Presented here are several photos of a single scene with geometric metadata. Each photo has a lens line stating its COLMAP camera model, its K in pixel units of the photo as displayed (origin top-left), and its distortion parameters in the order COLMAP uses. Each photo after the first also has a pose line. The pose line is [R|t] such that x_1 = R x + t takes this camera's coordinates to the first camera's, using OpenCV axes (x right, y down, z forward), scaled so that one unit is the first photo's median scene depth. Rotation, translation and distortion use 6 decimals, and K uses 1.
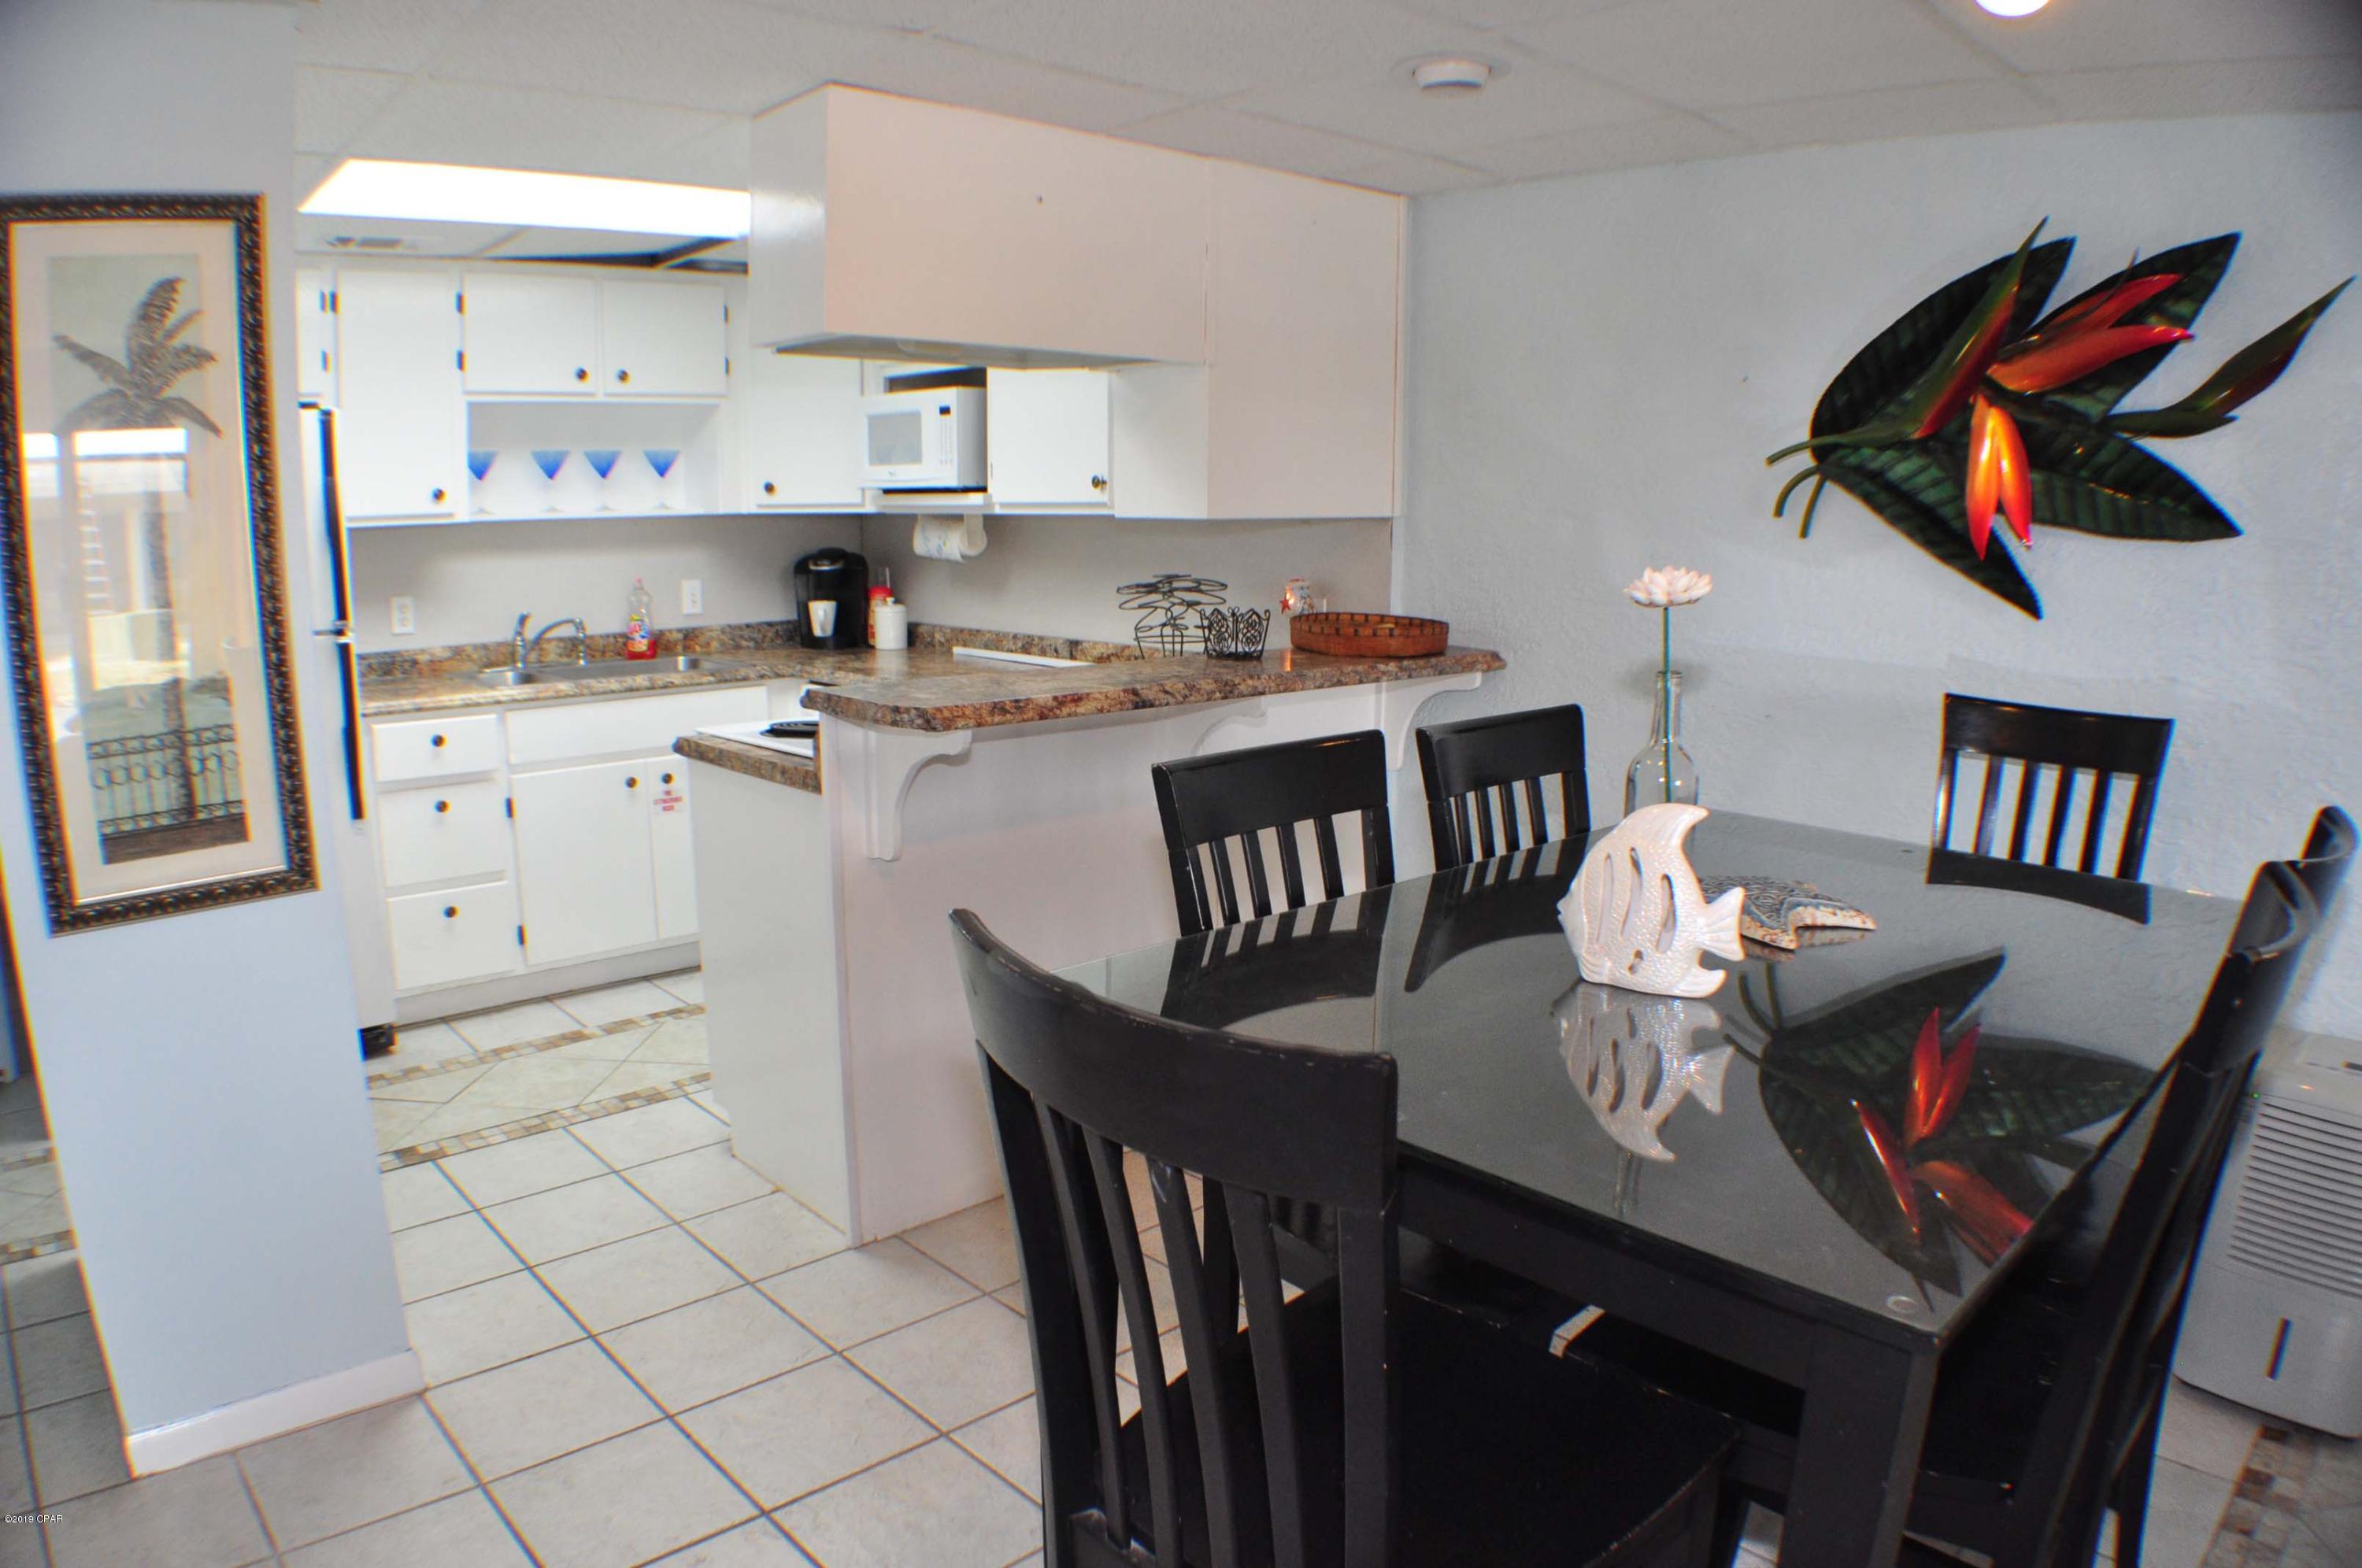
lens RADIAL K [[1496.6, 0, 1174.1], [0, 1496.6, 794.3], [0, 0, 1]] dist [-0.212154, 0.052597]
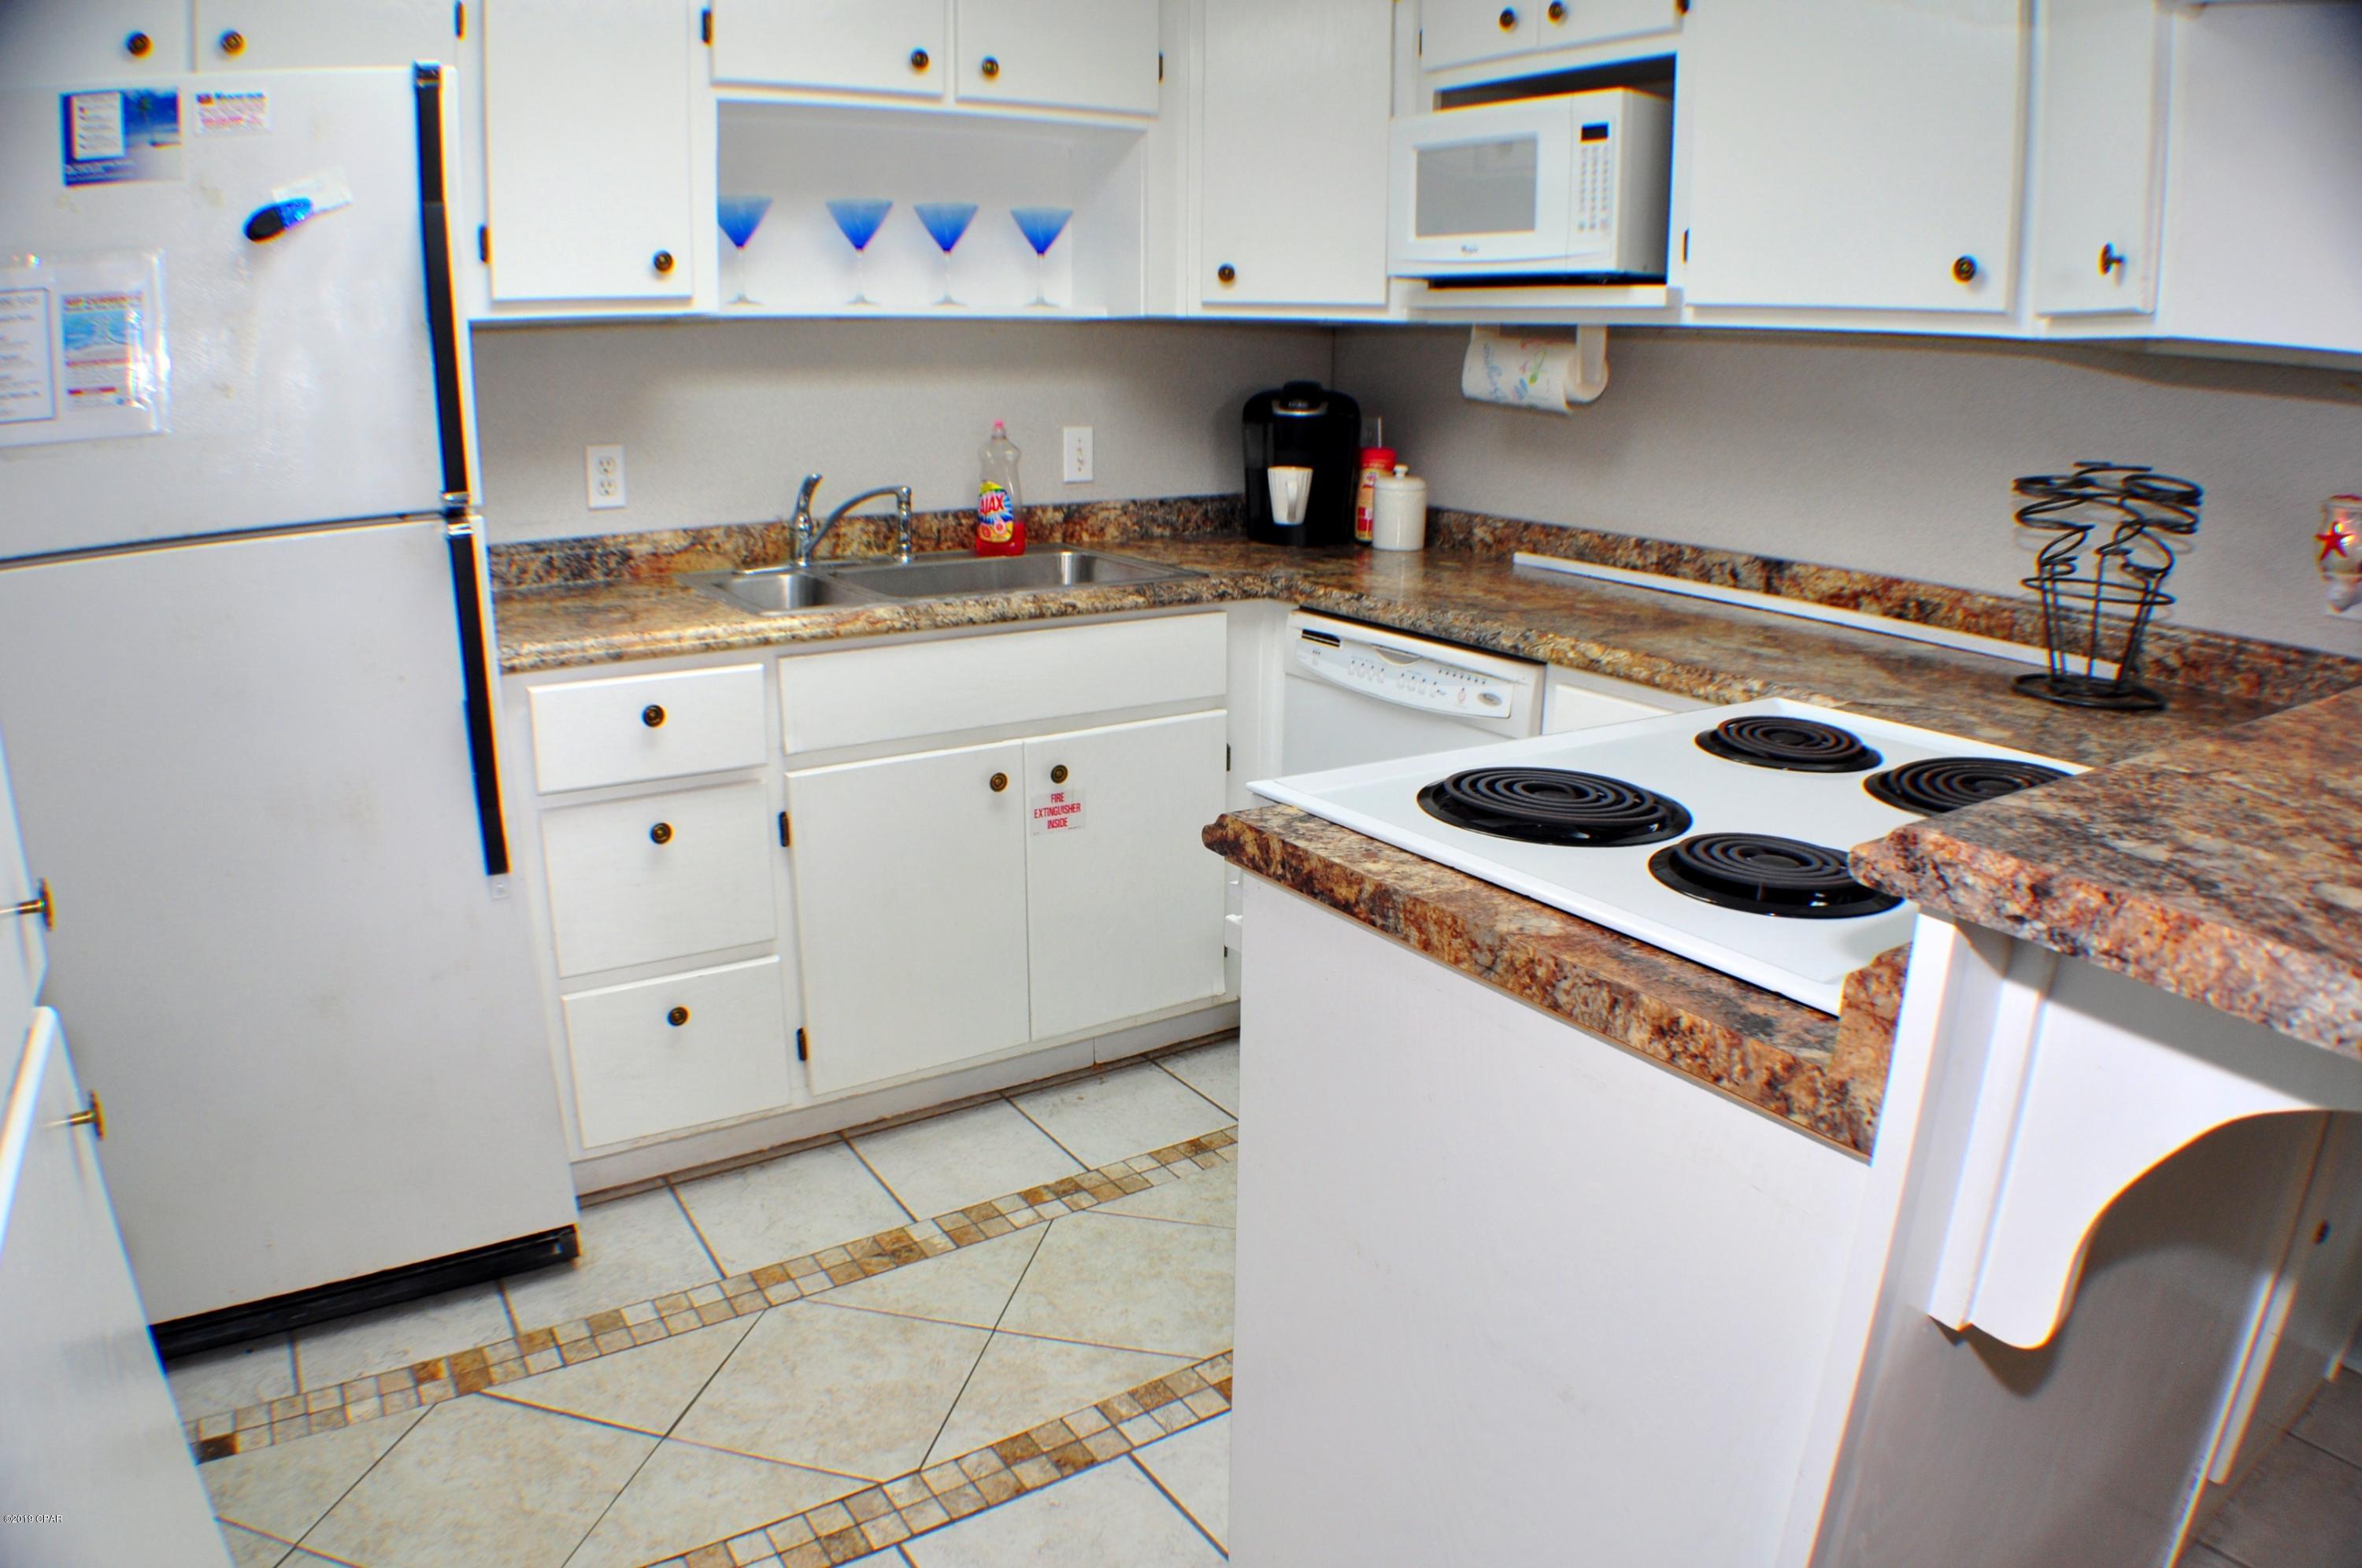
lens RADIAL K [[1496.6, 0, 1174.1], [0, 1496.6, 794.3], [0, 0, 1]] dist [-0.212154, 0.052597]
pose [[0.985012, 0.051935, -0.164480, -0.205062], [-0.036898, 0.994964, 0.093197, -0.058717], [0.168492, -0.085731, 0.981968, 0.430074]]
